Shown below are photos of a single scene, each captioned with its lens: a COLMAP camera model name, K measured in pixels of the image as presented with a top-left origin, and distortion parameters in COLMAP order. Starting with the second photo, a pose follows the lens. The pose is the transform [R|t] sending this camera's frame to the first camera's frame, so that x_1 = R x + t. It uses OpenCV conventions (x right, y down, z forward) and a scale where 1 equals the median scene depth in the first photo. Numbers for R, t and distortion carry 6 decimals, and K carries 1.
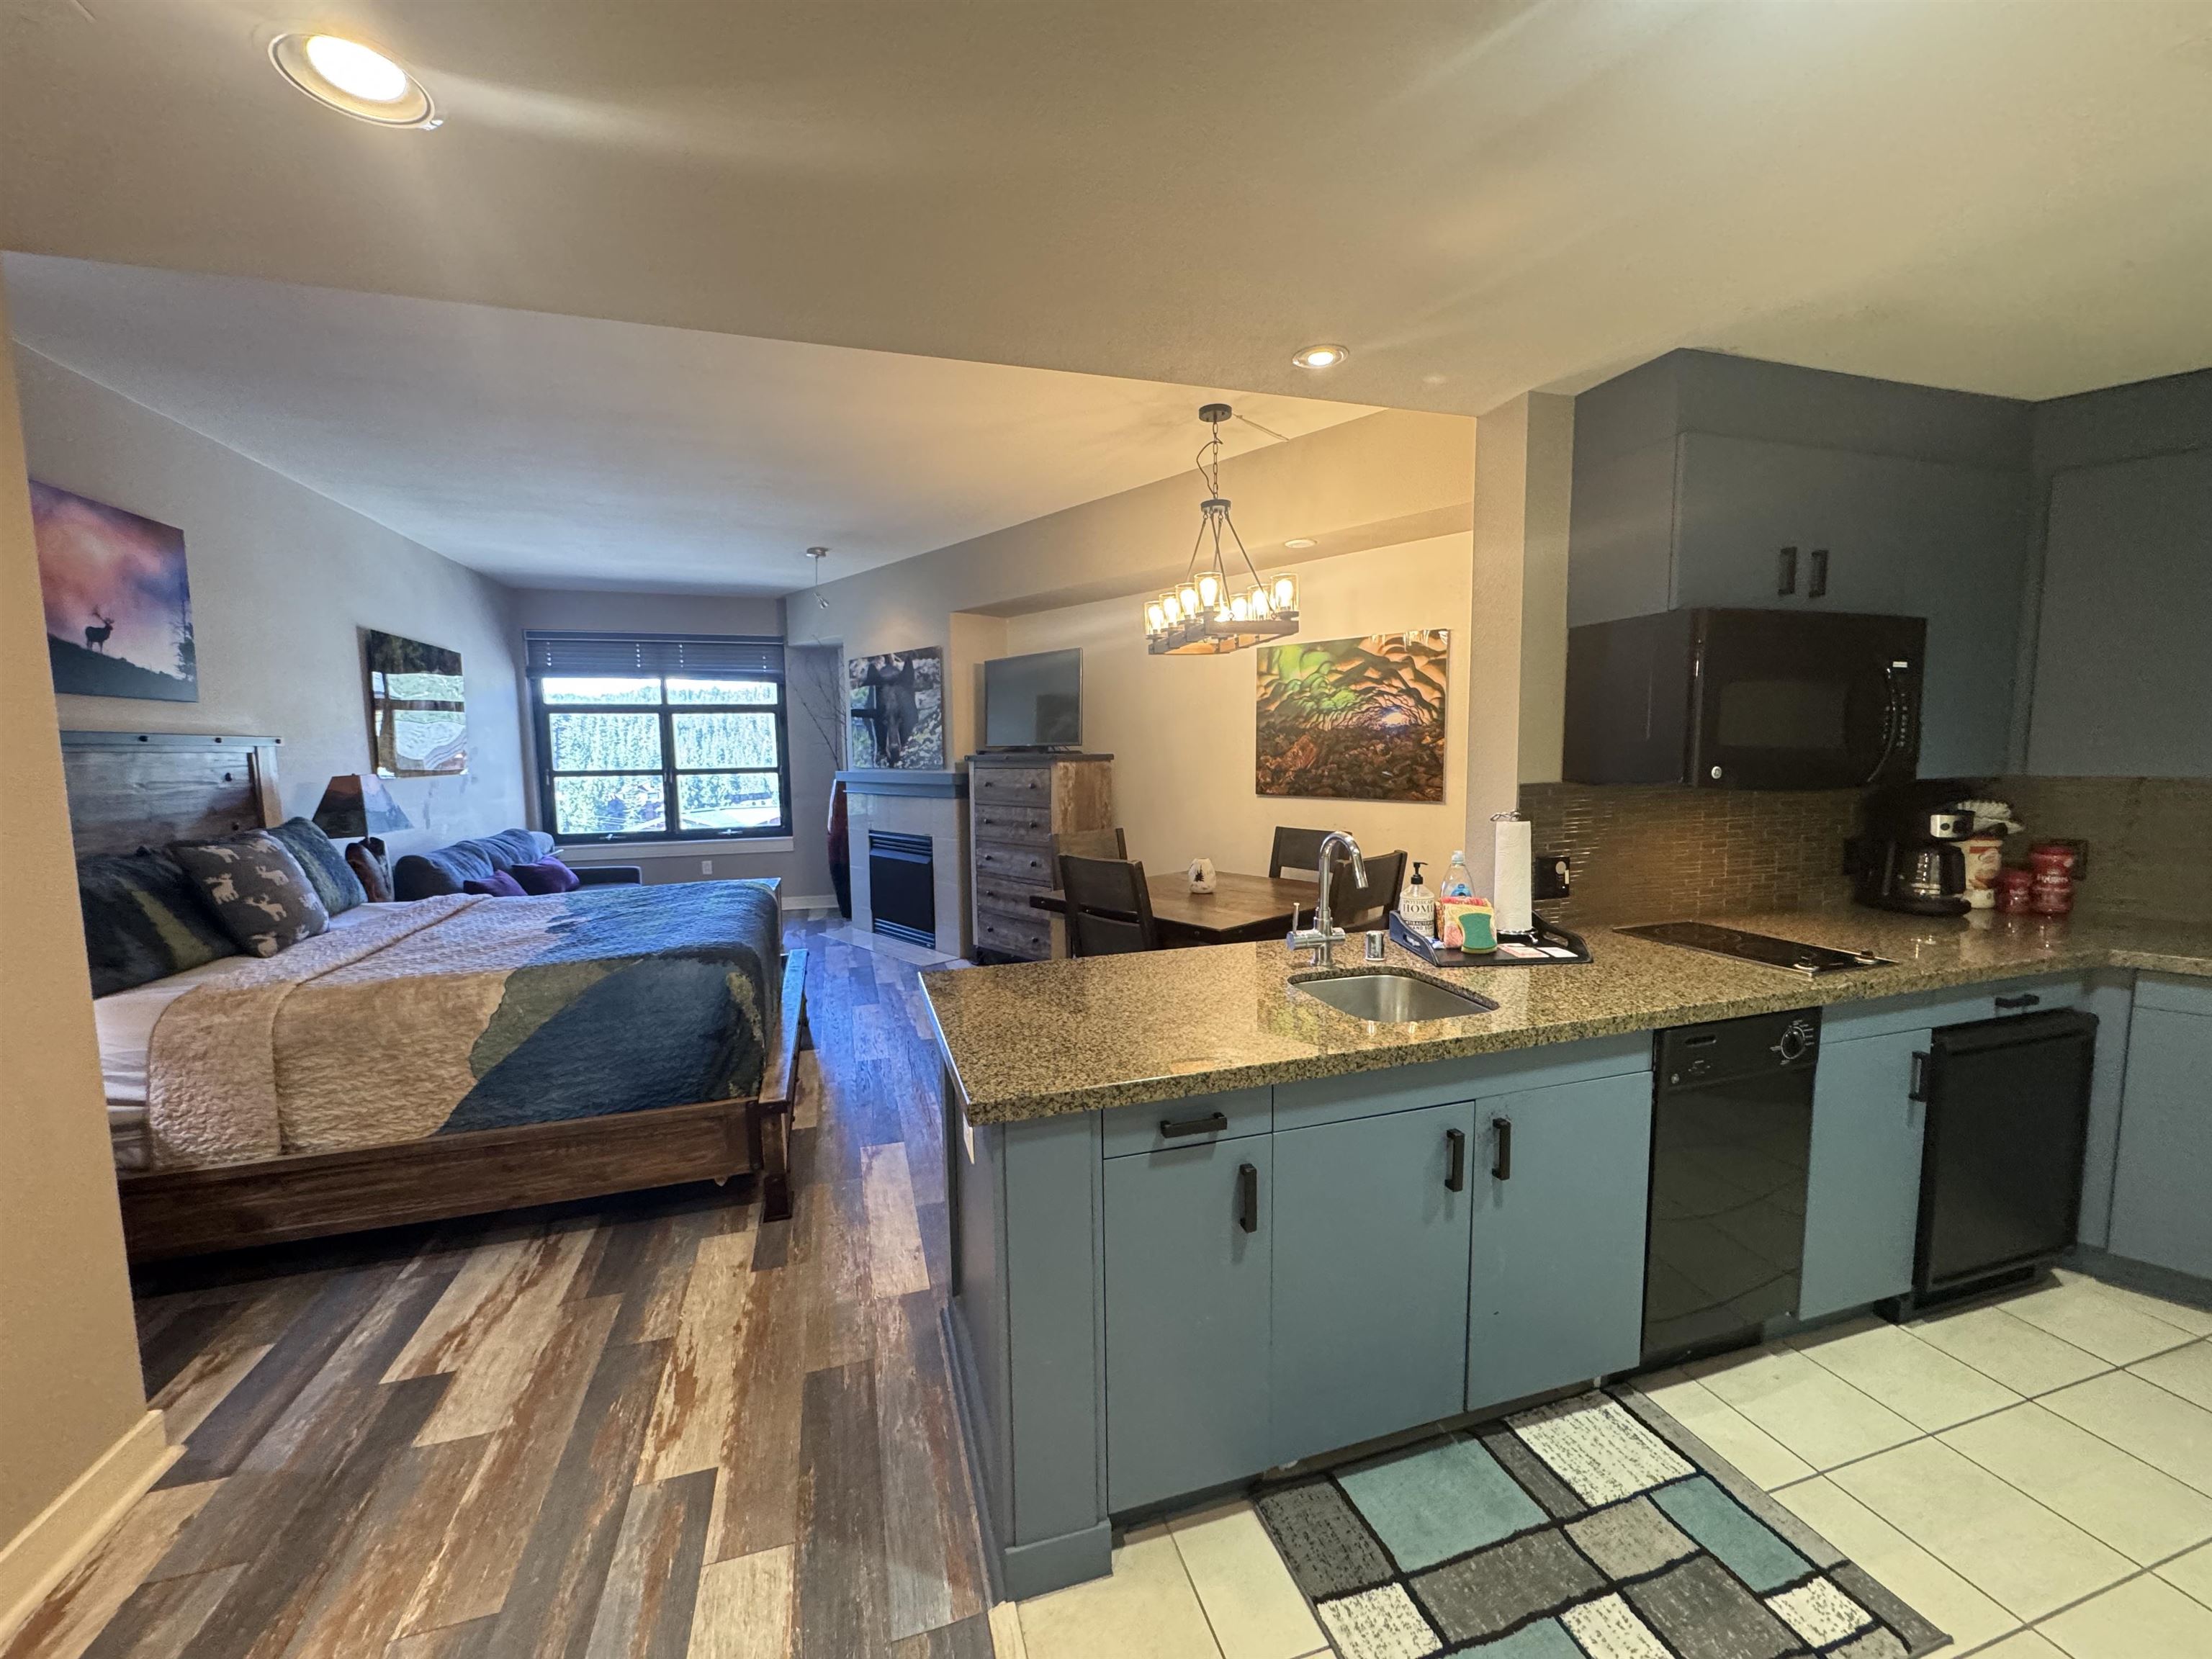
lens RADIAL K [[878.0, 0, 1106.1], [0, 878.0, 832.2], [0, 0, 1]] dist [-0.002993, -0.000328]
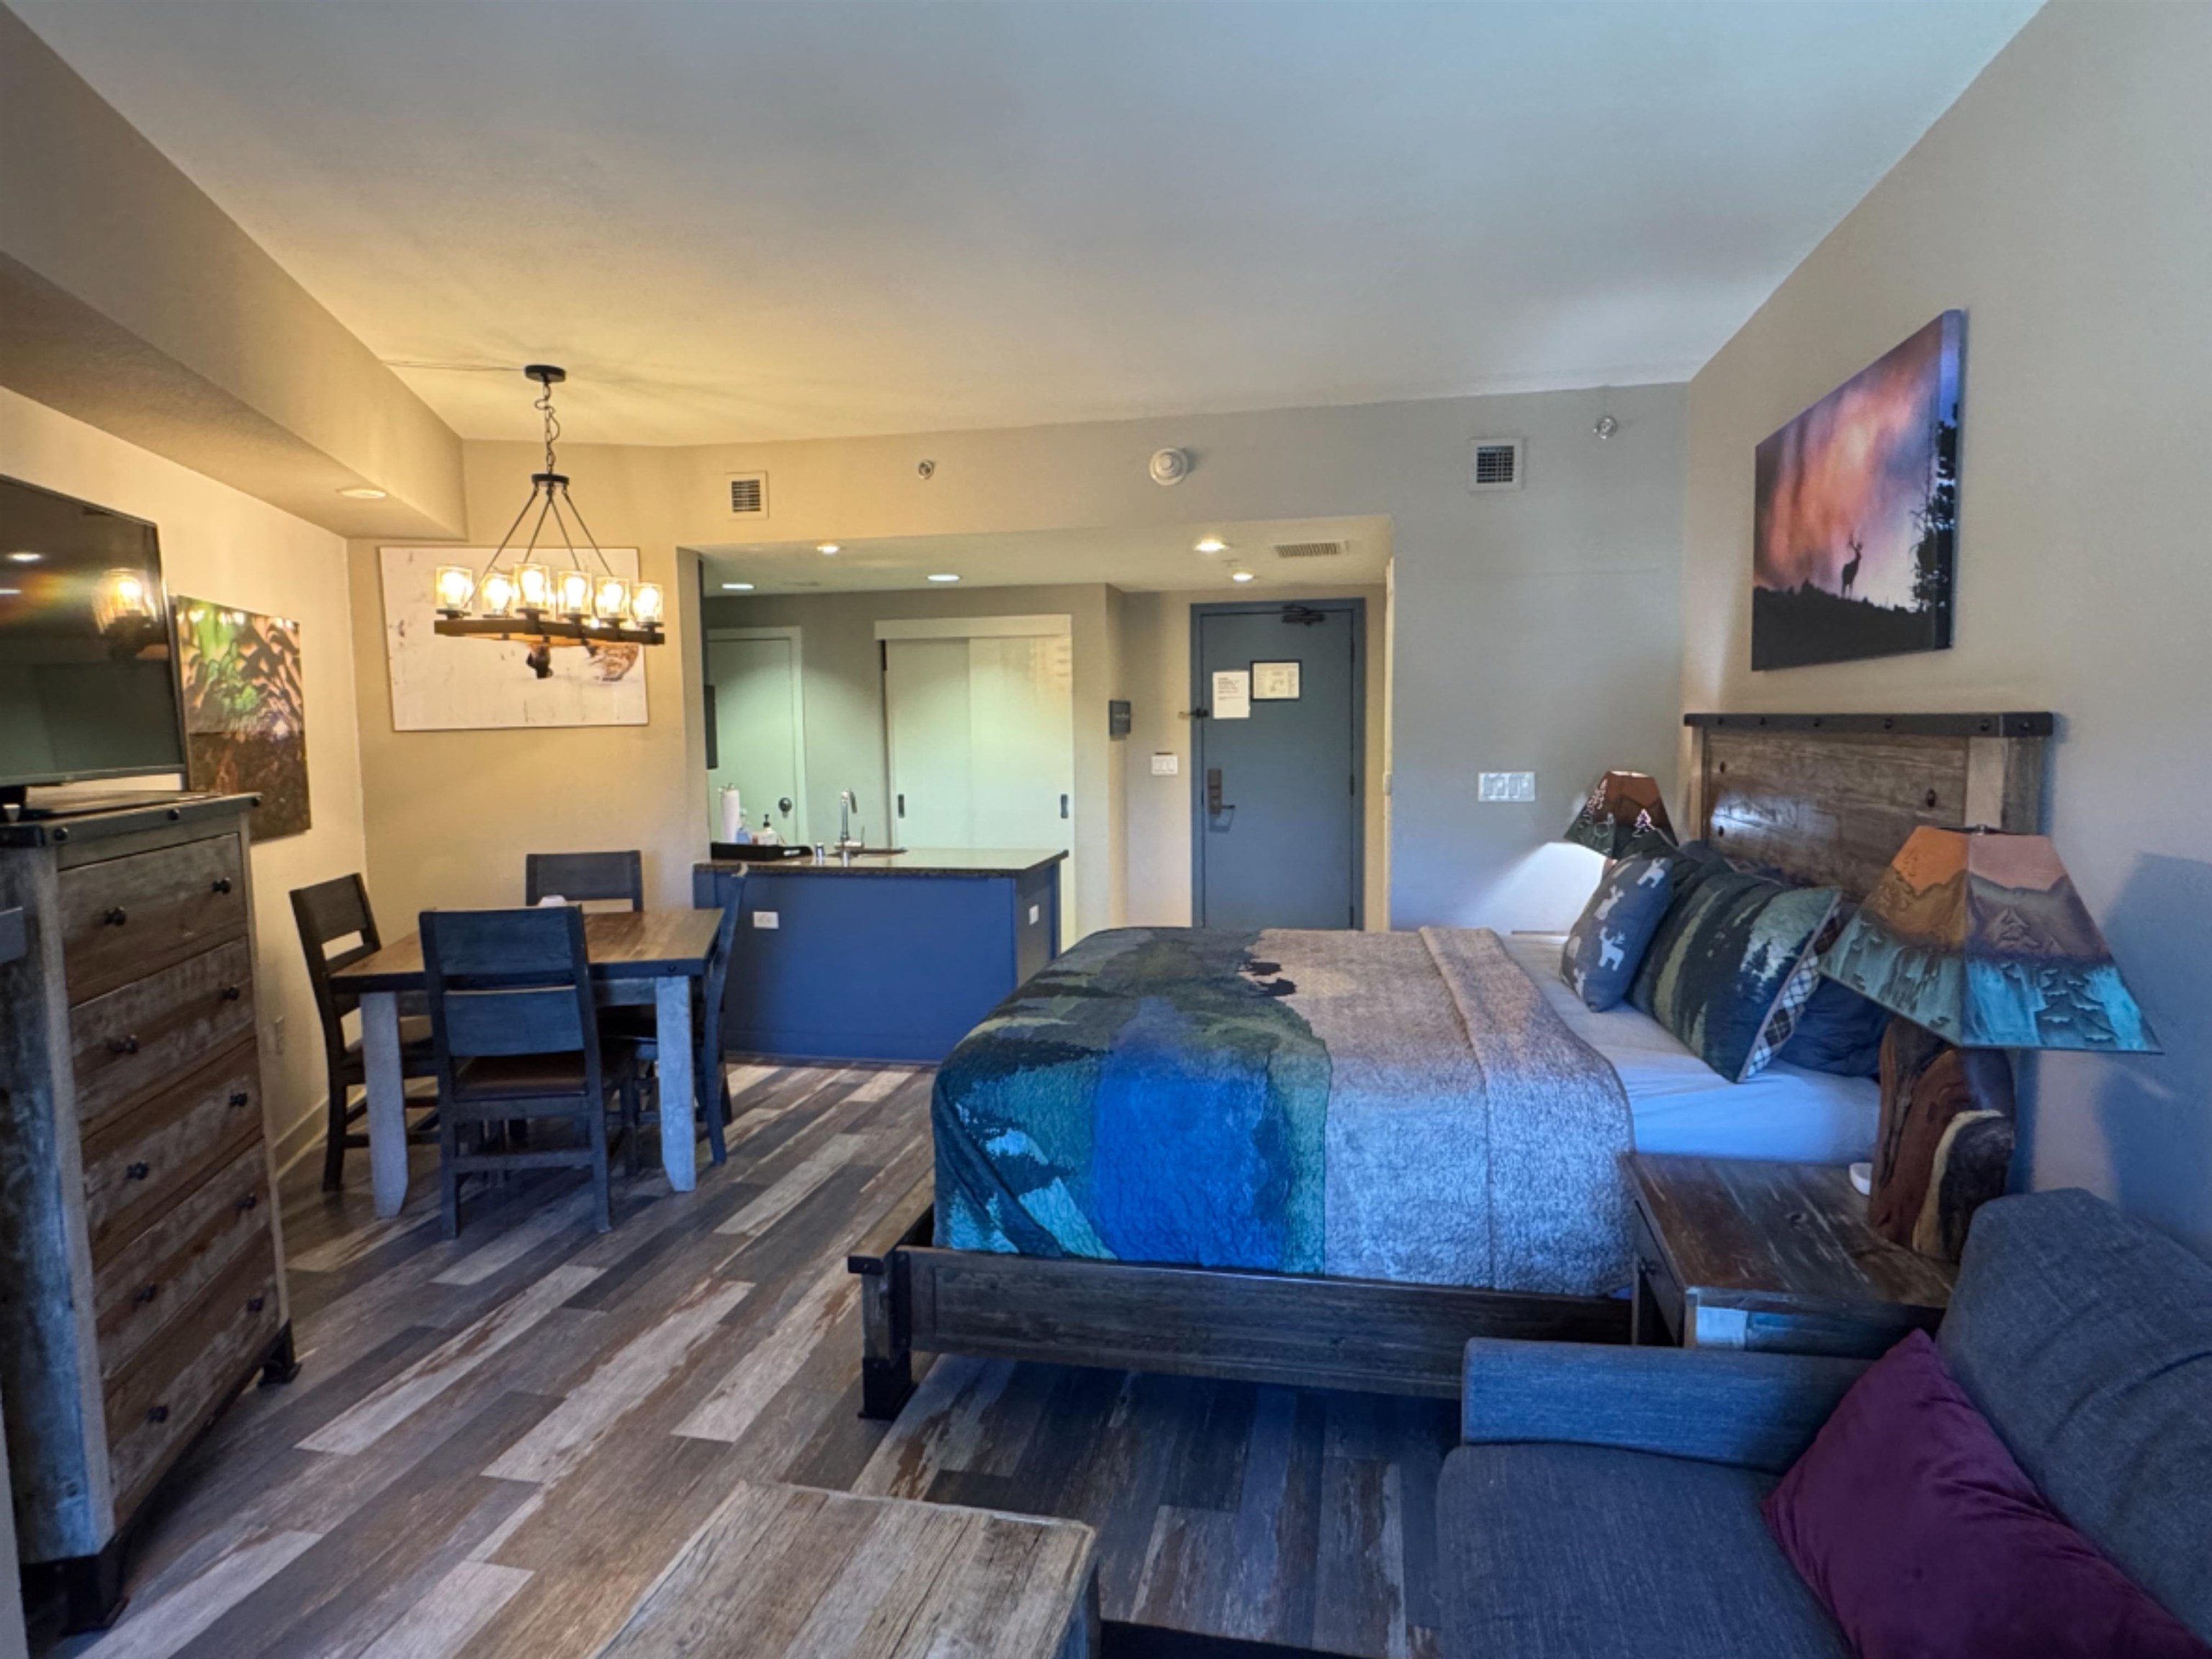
lens RADIAL K [[1265.7, 0, 1099.6], [0, 1265.7, 832.2], [0, 0, 1]] dist [0.000494, 0.000608]
pose [[-0.872967, -0.018459, 0.487430, -0.915874], [0.071660, 0.983588, 0.165590, -0.189330], [-0.482487, 0.179484, -0.857317, 1.781952]]
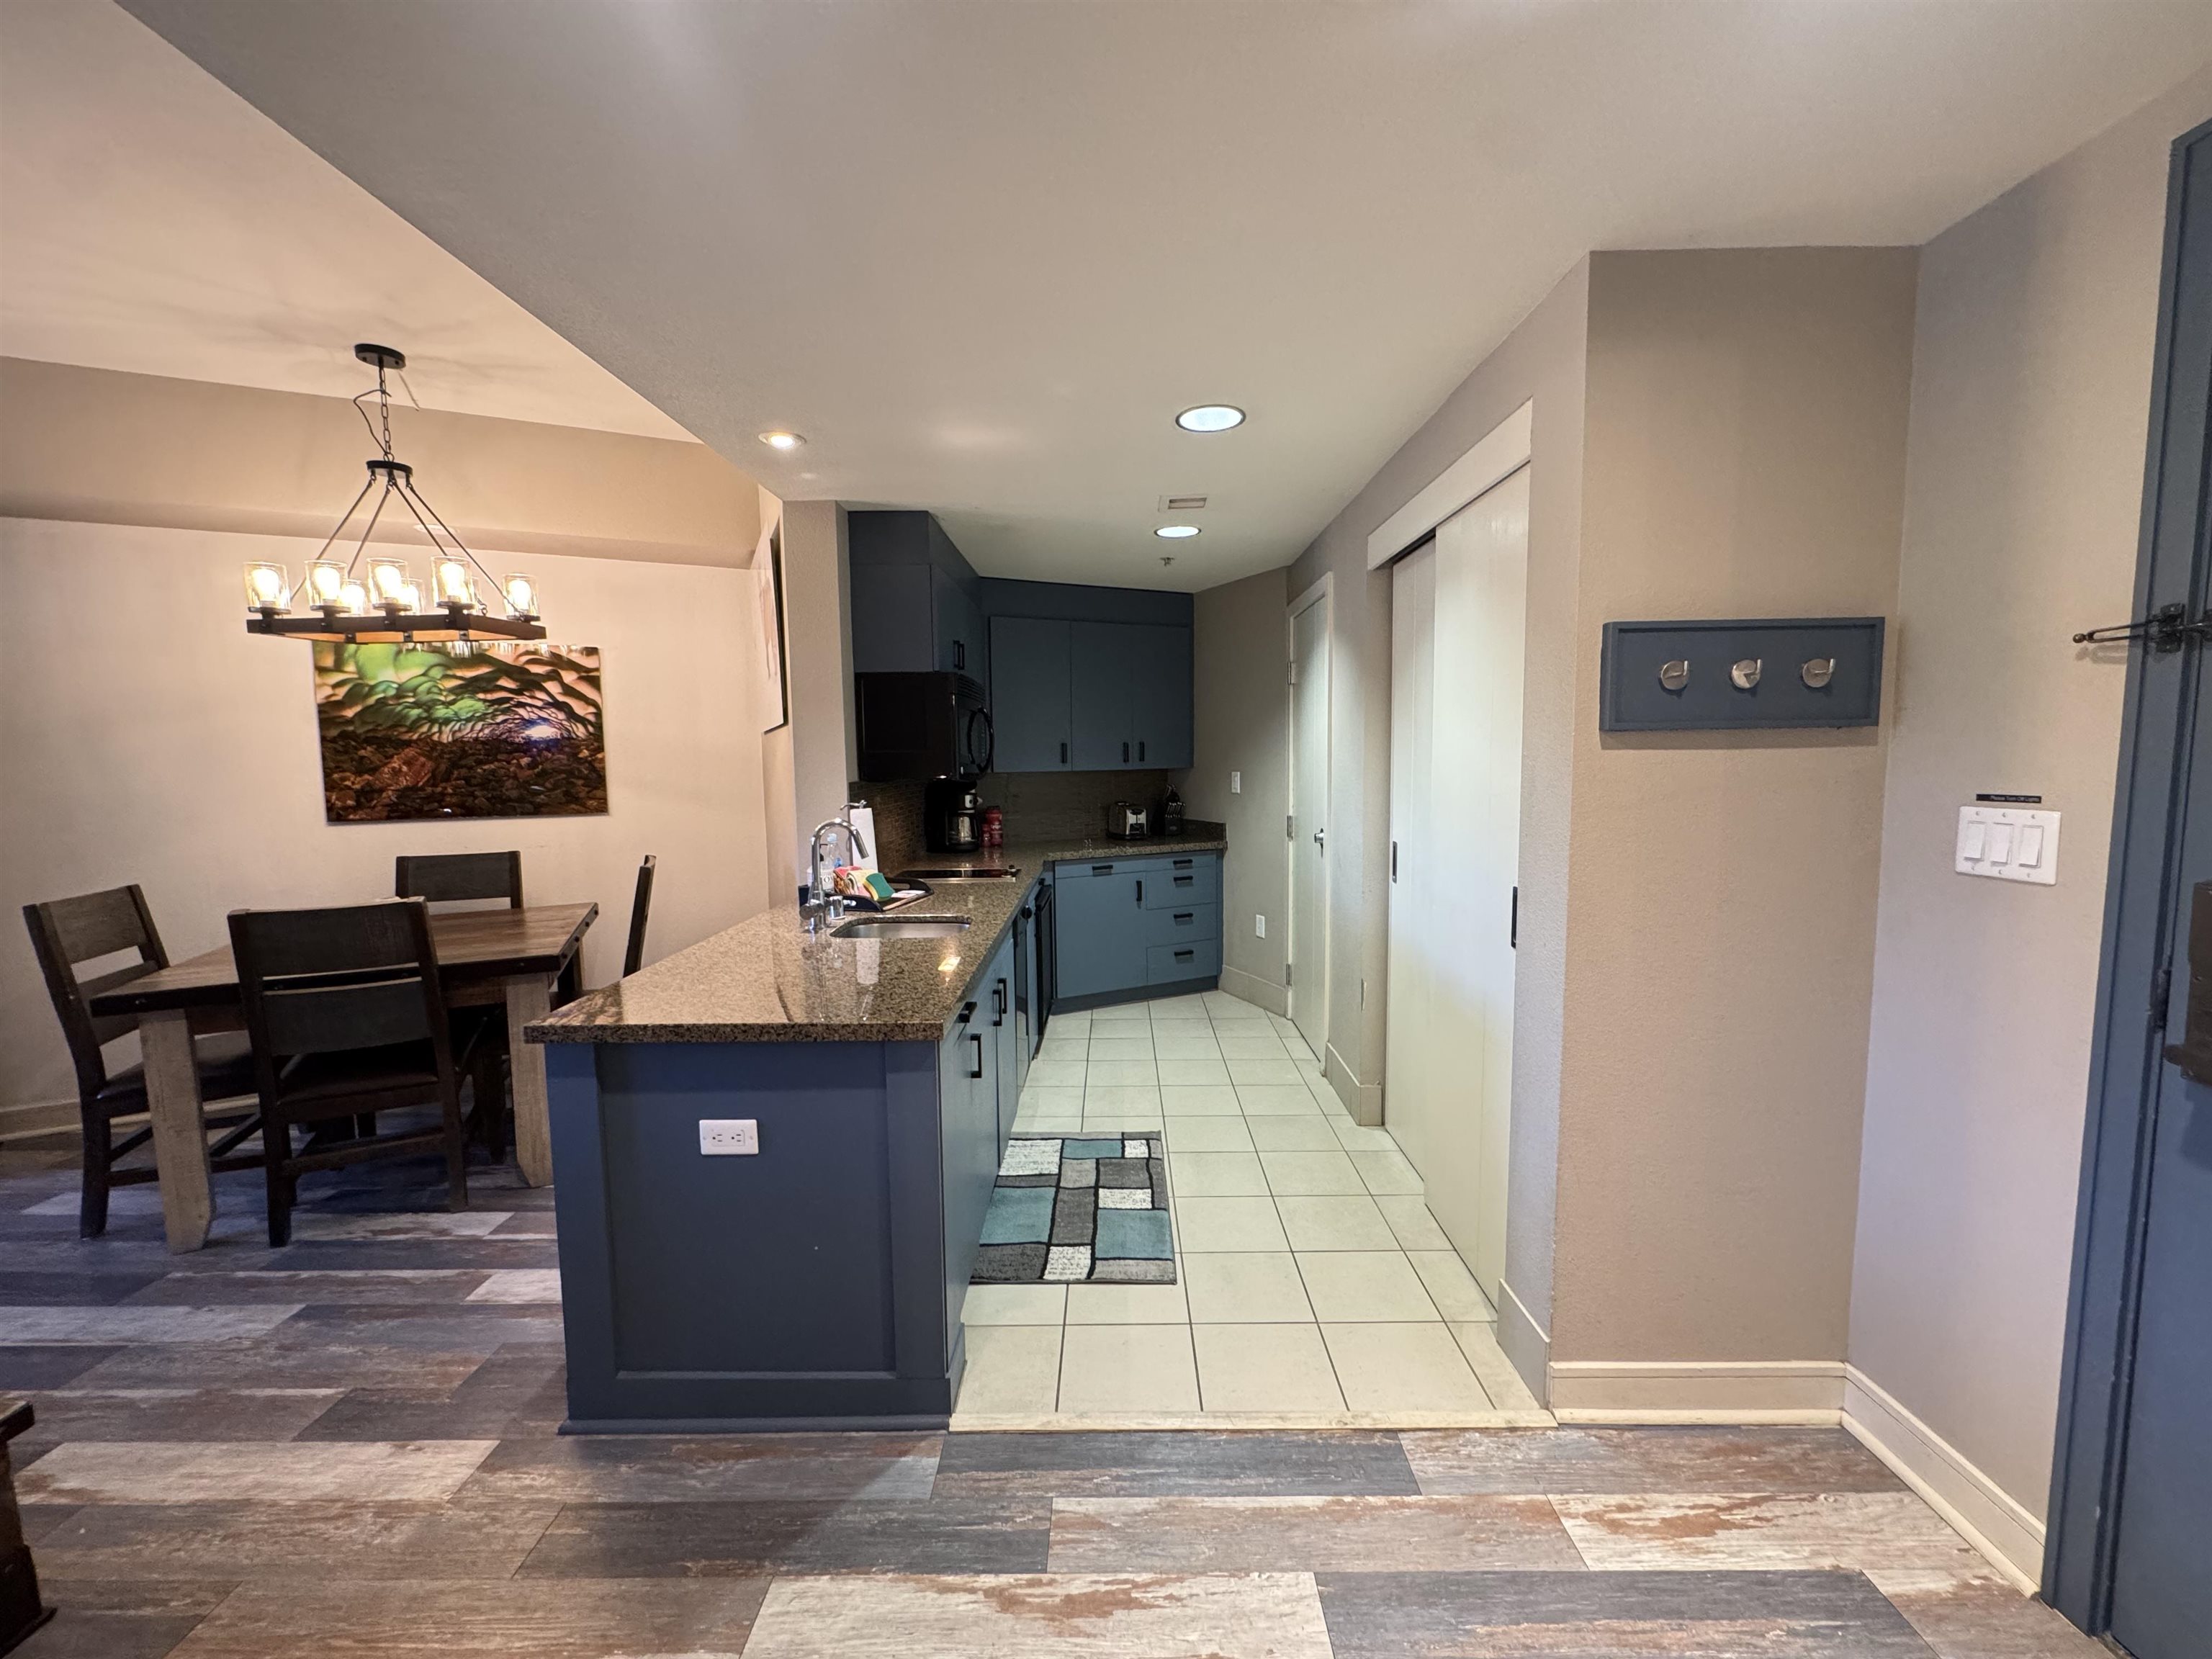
lens RADIAL K [[878.0, 0, 1106.1], [0, 878.0, 832.2], [0, 0, 1]] dist [-0.002993, -0.000328]
pose [[0.301616, -0.077236, 0.950296, -0.460619], [0.101233, 0.993673, 0.048631, -0.002216], [-0.948040, 0.081533, 0.307527, 0.125387]]
